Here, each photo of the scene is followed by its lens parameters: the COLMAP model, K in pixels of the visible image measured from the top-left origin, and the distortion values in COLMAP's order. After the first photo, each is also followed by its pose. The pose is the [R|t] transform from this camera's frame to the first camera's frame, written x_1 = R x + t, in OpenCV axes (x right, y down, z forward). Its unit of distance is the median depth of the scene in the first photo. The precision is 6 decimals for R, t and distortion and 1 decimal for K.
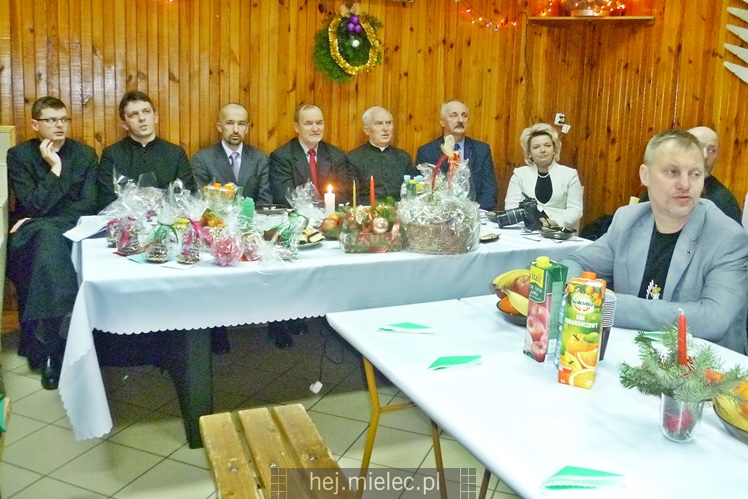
lens RADIAL K [[707.8, 0, 389.7], [0, 707.8, 187.6], [0, 0, 1]] dist [-0.045300, 0.000000]
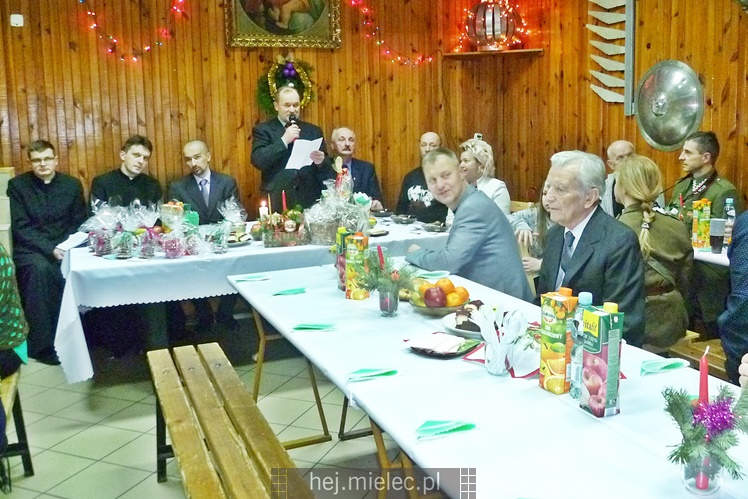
lens RADIAL K [[746.5, 0, 400.8], [0, 746.5, 197.2], [0, 0, 1]] dist [-0.021794, 0.000000]
pose [[0.998656, -0.051822, -0.001266, 0.135912], [0.051778, 0.998378, -0.023667, 0.028611], [0.002490, 0.023569, 0.999719, -0.286663]]
